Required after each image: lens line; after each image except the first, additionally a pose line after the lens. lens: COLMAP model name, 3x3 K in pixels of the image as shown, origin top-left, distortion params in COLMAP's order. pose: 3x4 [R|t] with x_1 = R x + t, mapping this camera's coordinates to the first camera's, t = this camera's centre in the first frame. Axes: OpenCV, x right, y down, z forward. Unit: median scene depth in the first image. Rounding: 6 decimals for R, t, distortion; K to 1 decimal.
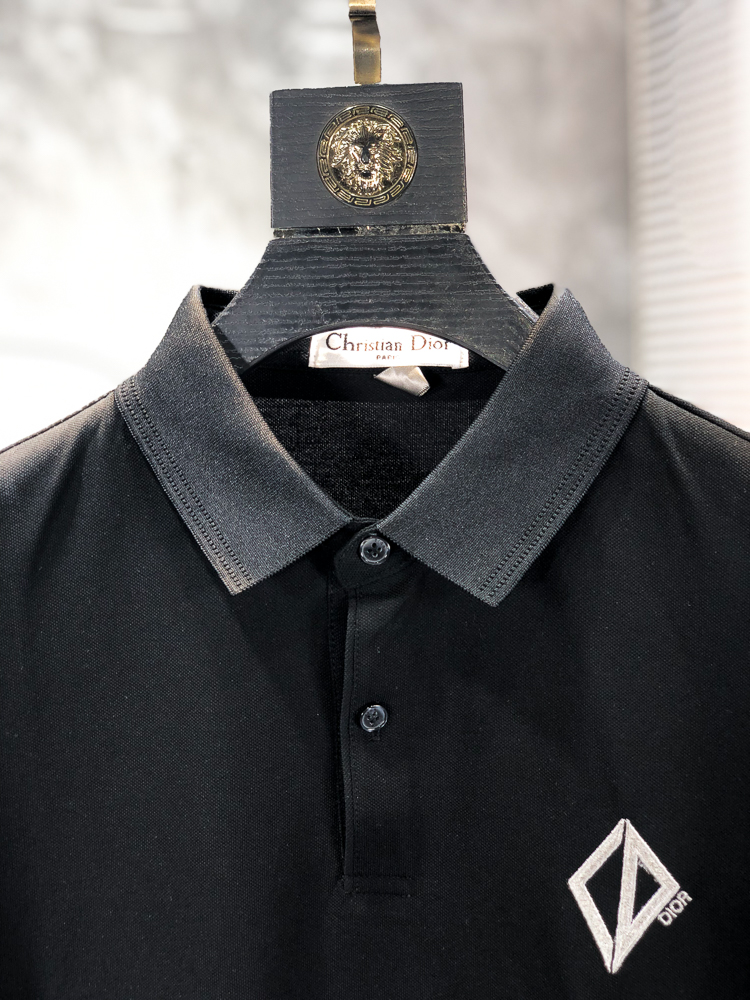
lens RADIAL K [[1513.3, 0, 375.0], [0, 1513.3, 500.0], [0, 0, 1]] dist [-0.036715, 0.201941]
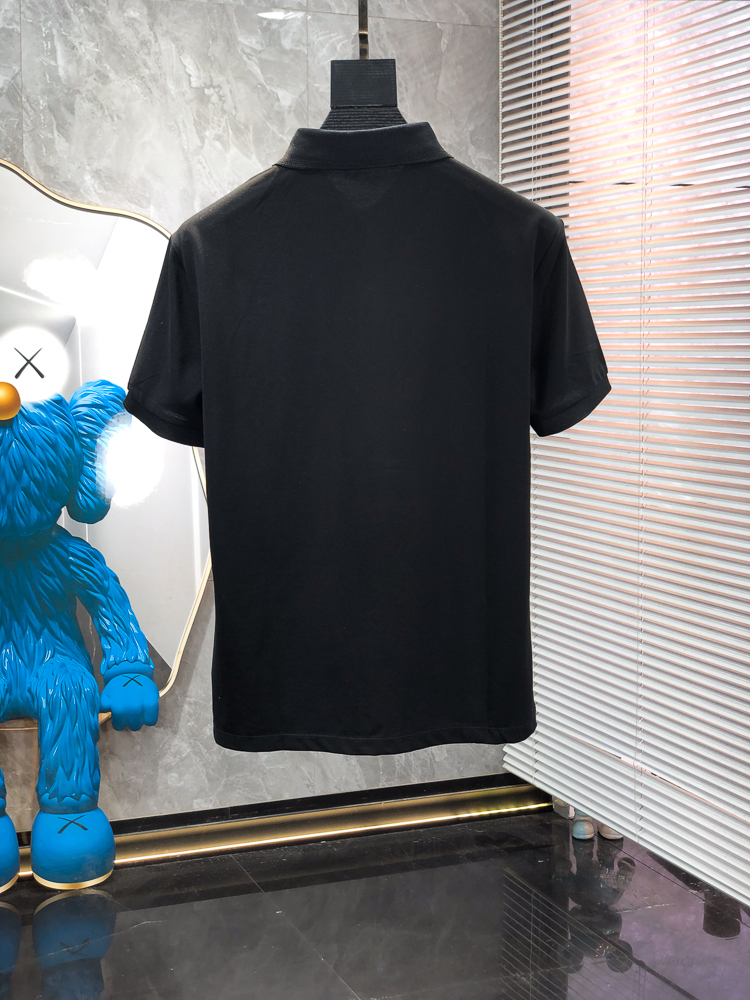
lens RADIAL K [[1453.9, 0, 375.0], [0, 1453.9, 500.0], [0, 0, 1]] dist [0.087089, -0.101619]
pose [[0.997887, 0.015327, 0.063134, -0.151614], [-0.017601, 0.999210, 0.035623, 0.492187], [-0.062538, -0.036659, 0.997369, -1.921341]]
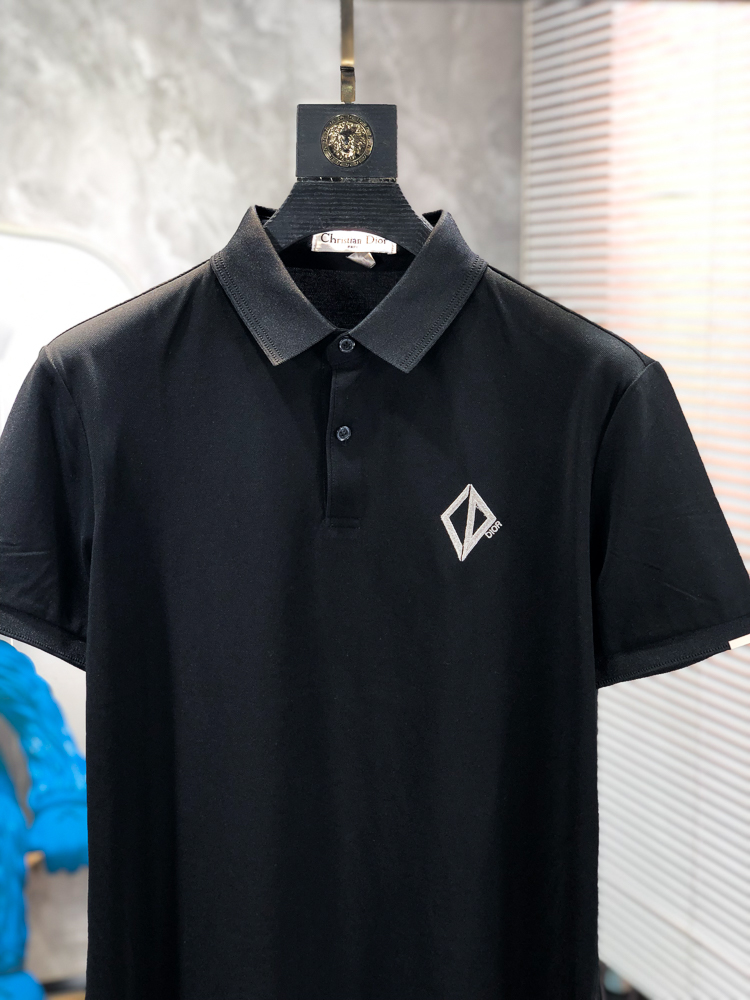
lens RADIAL K [[1487.2, 0, 375.0], [0, 1487.2, 500.0], [0, 0, 1]] dist [0.021129, 0.103110]
pose [[0.997797, 0.019065, 0.063538, -0.081919], [-0.023185, 0.997633, 0.064742, 0.106420], [-0.062153, -0.066072, 0.995877, -0.928854]]
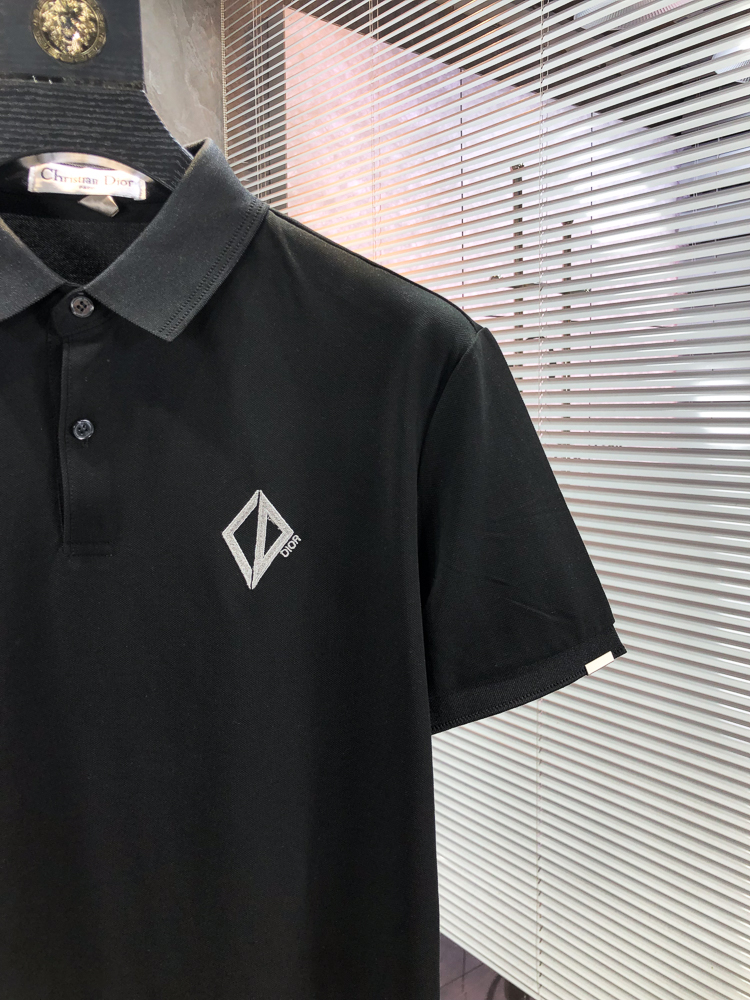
lens RADIAL K [[808.8, 0, 374.8], [0, 808.8, 484.3], [0, 0, 1]] dist [0.032261, -0.034647]
pose [[0.937001, -0.019718, 0.348770, -0.011836], [0.011058, 0.999580, 0.026802, 0.181791], [-0.349152, -0.021257, 0.936825, 0.179482]]
